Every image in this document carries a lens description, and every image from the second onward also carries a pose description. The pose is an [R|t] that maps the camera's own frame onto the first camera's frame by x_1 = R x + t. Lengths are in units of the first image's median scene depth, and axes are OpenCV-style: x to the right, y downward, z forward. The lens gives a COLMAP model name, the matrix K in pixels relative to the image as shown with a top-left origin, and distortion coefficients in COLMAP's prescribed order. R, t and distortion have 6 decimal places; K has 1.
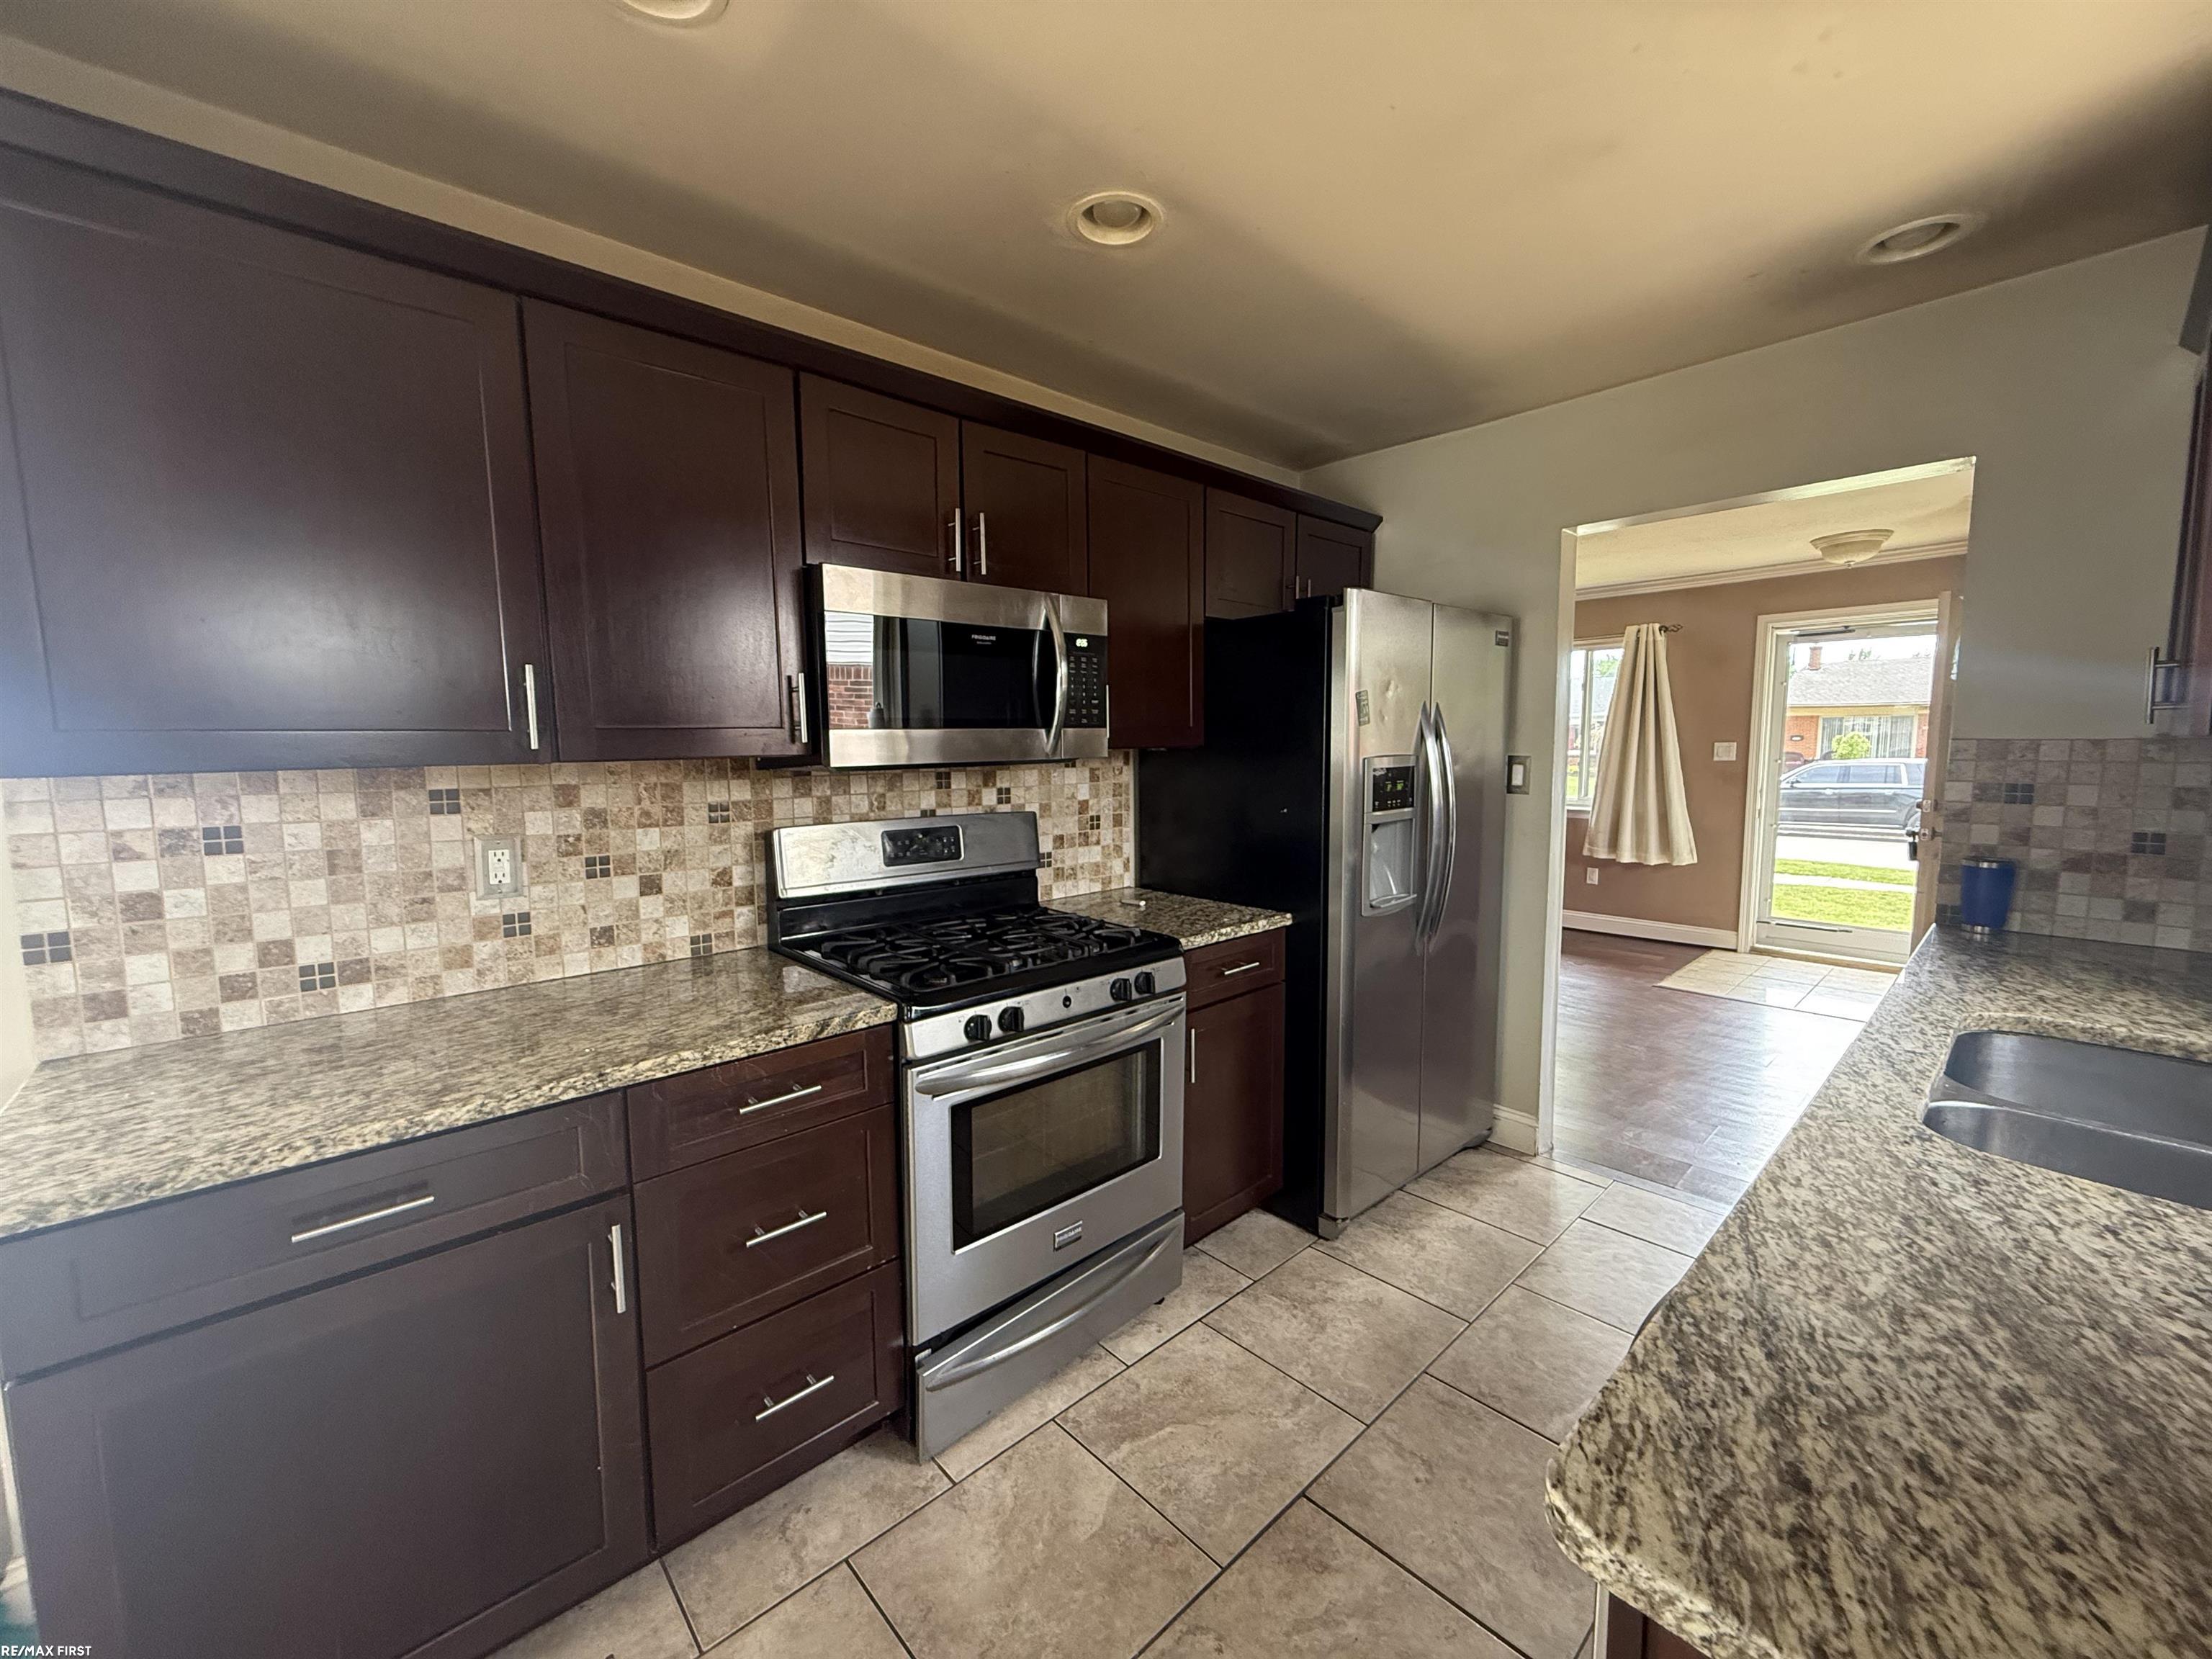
lens RADIAL K [[877.6, 0, 1105.7], [0, 877.6, 832.4], [0, 0, 1]] dist [0.000608, 0.000536]
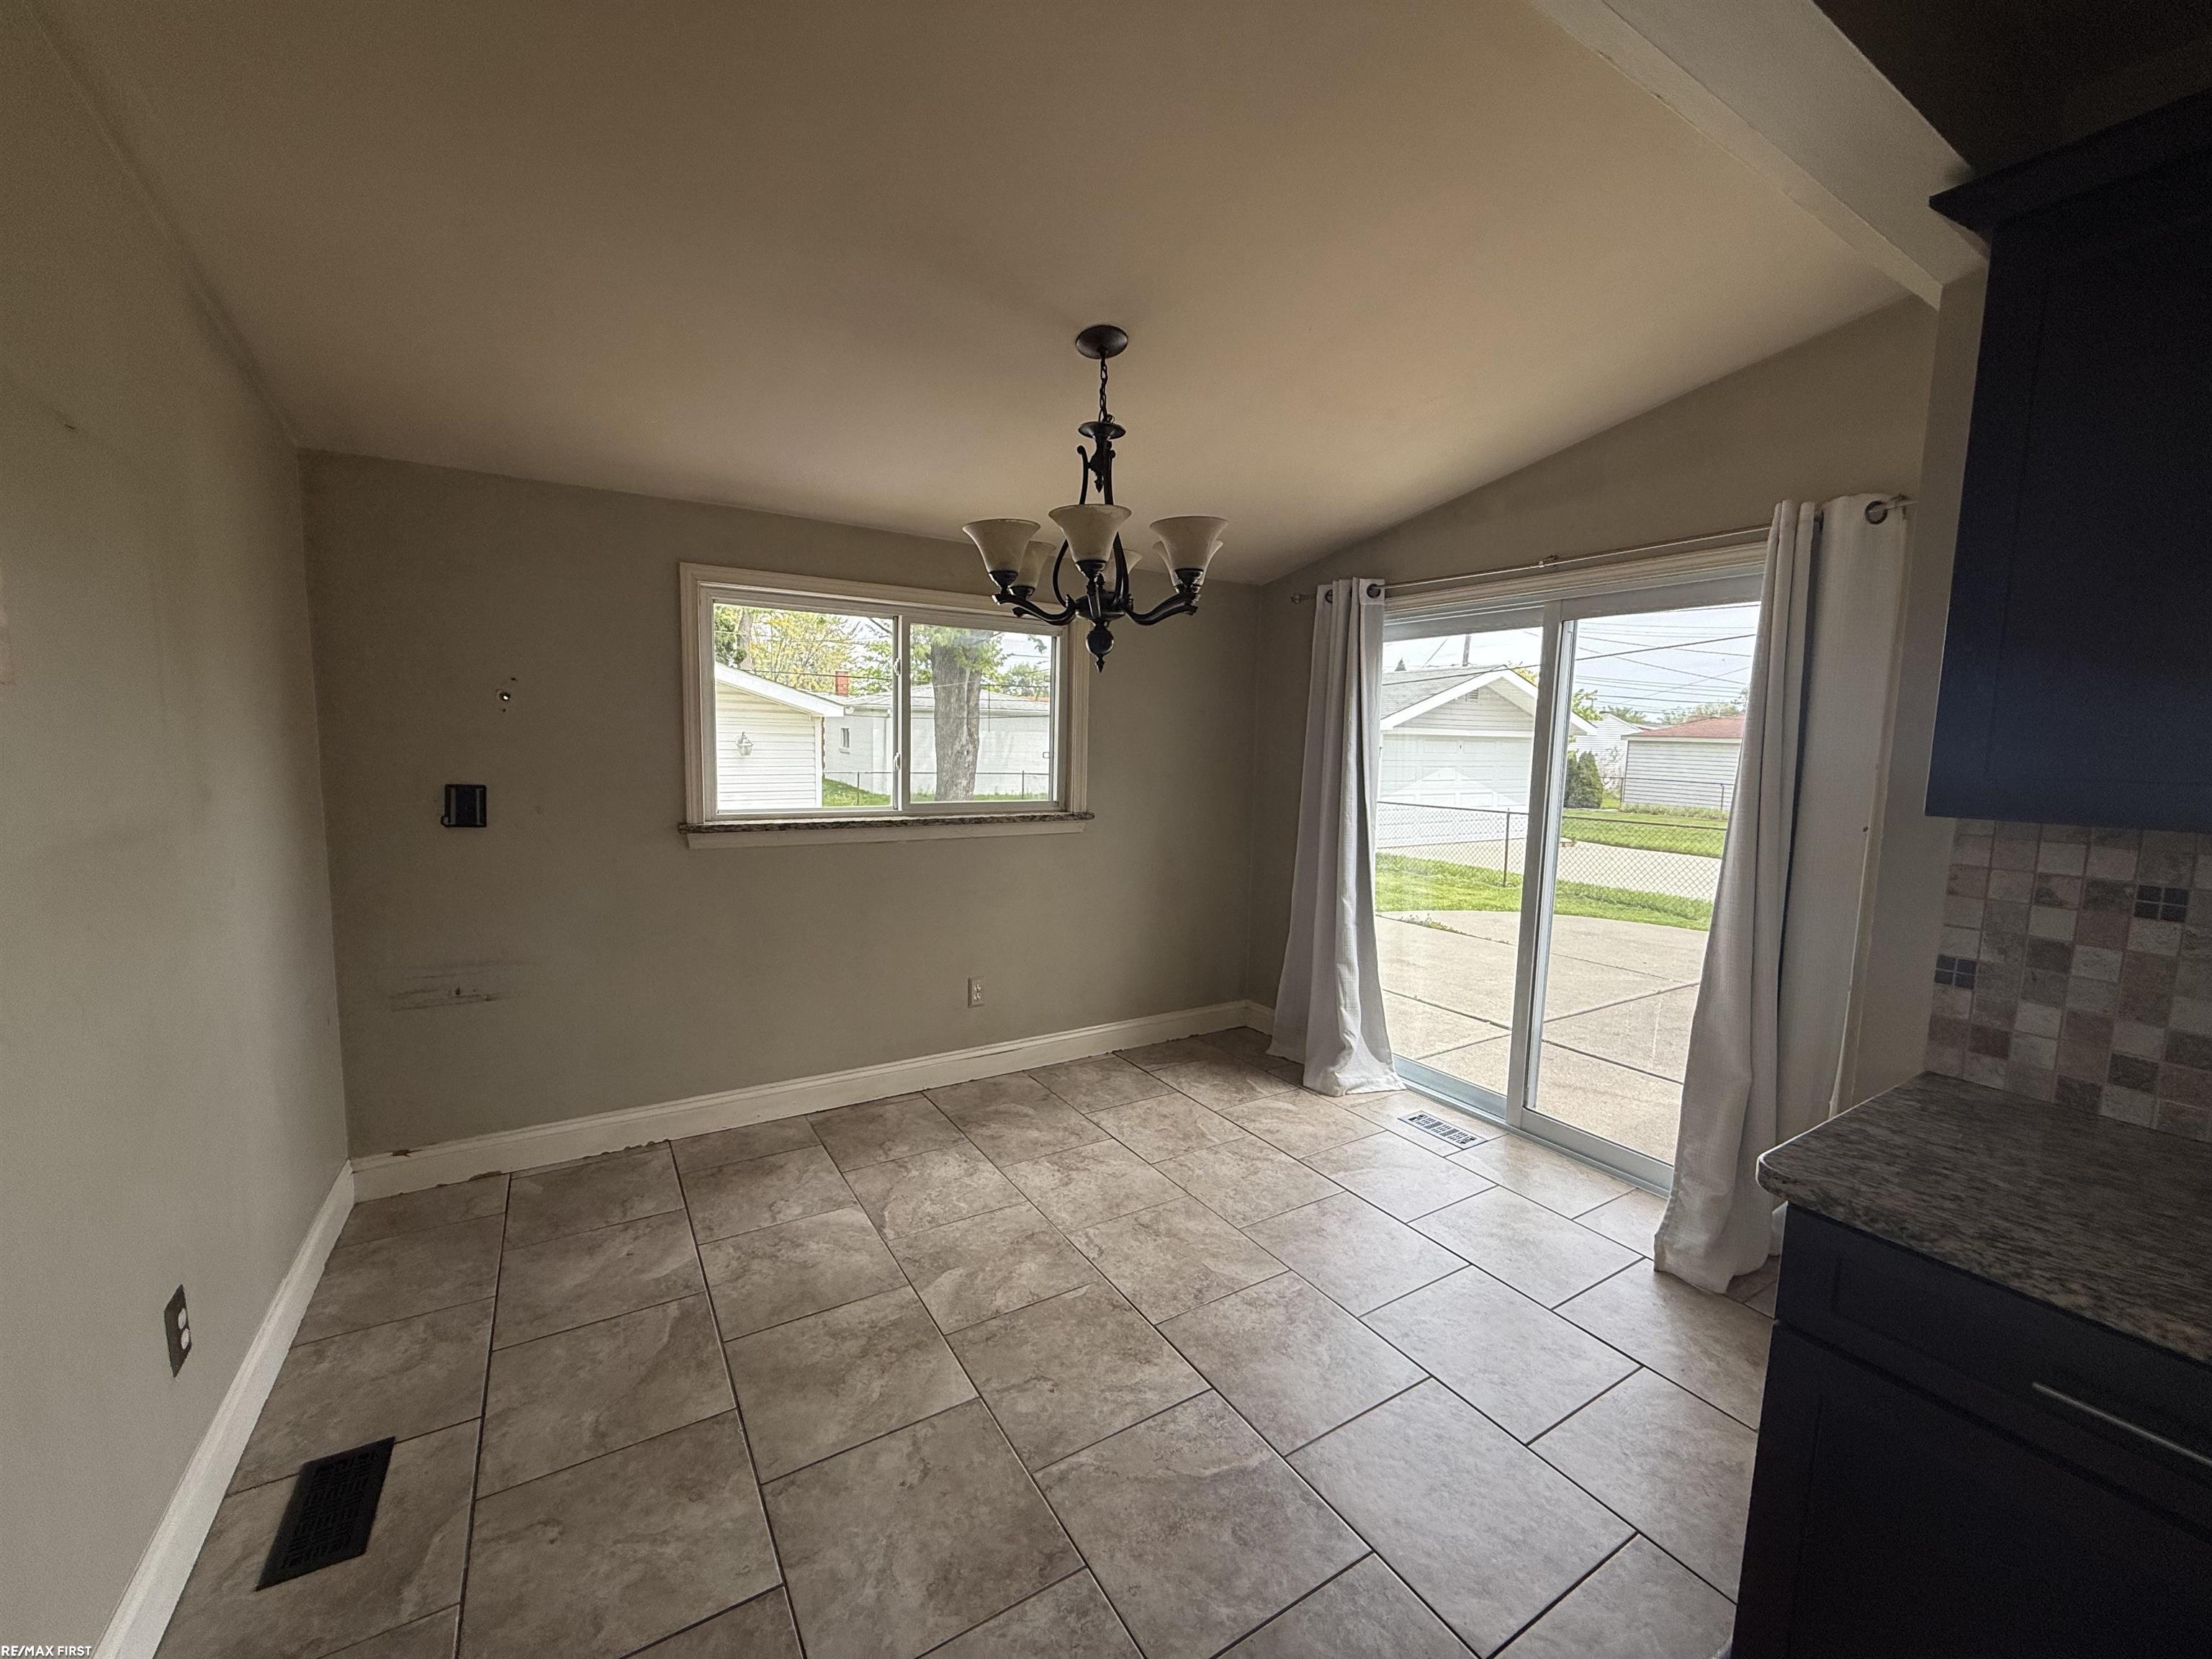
lens RADIAL K [[877.6, 0, 1103.9], [0, 877.6, 830.9], [0, 0, 1]] dist [0.000608, 0.000536]
pose [[-0.187905, 0.111642, -0.975822, 0.009748], [-0.122628, 0.983078, 0.136086, -0.046717], [0.974502, 0.145234, -0.171035, 0.128694]]
